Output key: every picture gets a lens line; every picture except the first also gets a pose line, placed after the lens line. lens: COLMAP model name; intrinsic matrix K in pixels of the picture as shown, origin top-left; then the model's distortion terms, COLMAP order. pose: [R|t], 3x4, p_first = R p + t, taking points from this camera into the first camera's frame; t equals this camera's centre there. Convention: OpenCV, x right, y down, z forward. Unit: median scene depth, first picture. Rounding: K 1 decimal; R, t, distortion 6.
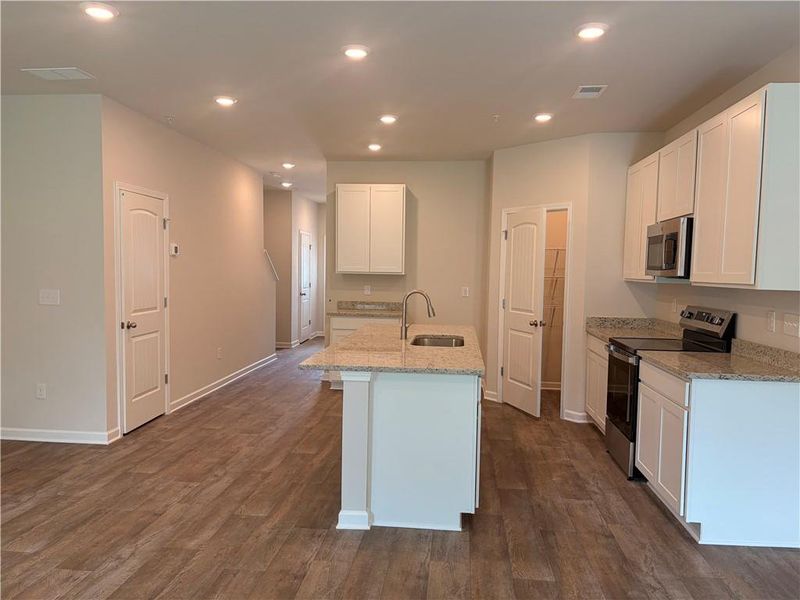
lens RADIAL K [[578.8, 0, 400.0], [0, 578.8, 300.0], [0, 0, 1]] dist [0.011549, -0.006317]
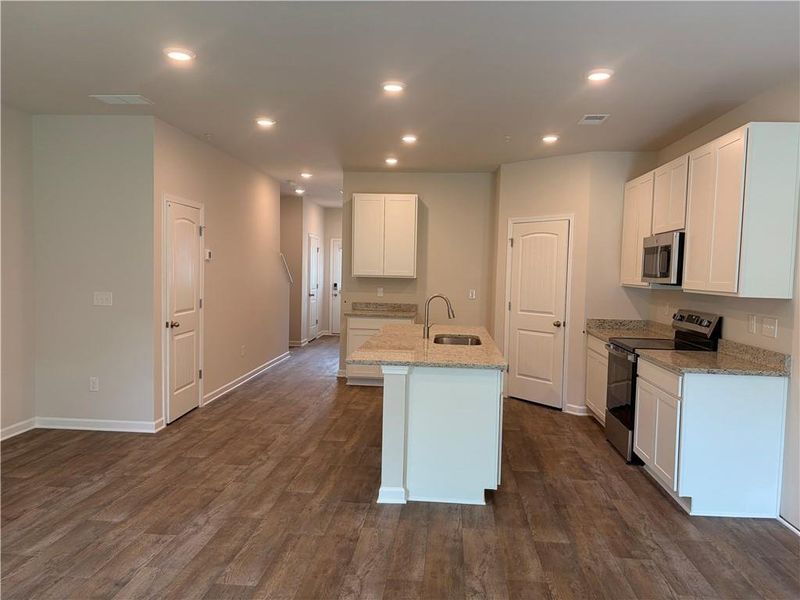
lens RADIAL K [[579.7, 0, 398.6], [0, 579.7, 295.8], [0, 0, 1]] dist [0.009668, 0.001375]
pose [[0.999850, 0.005268, 0.016512, -0.072551], [-0.005169, 0.999968, -0.006035, -0.007640], [-0.016544, 0.005949, 0.999845, -0.126587]]
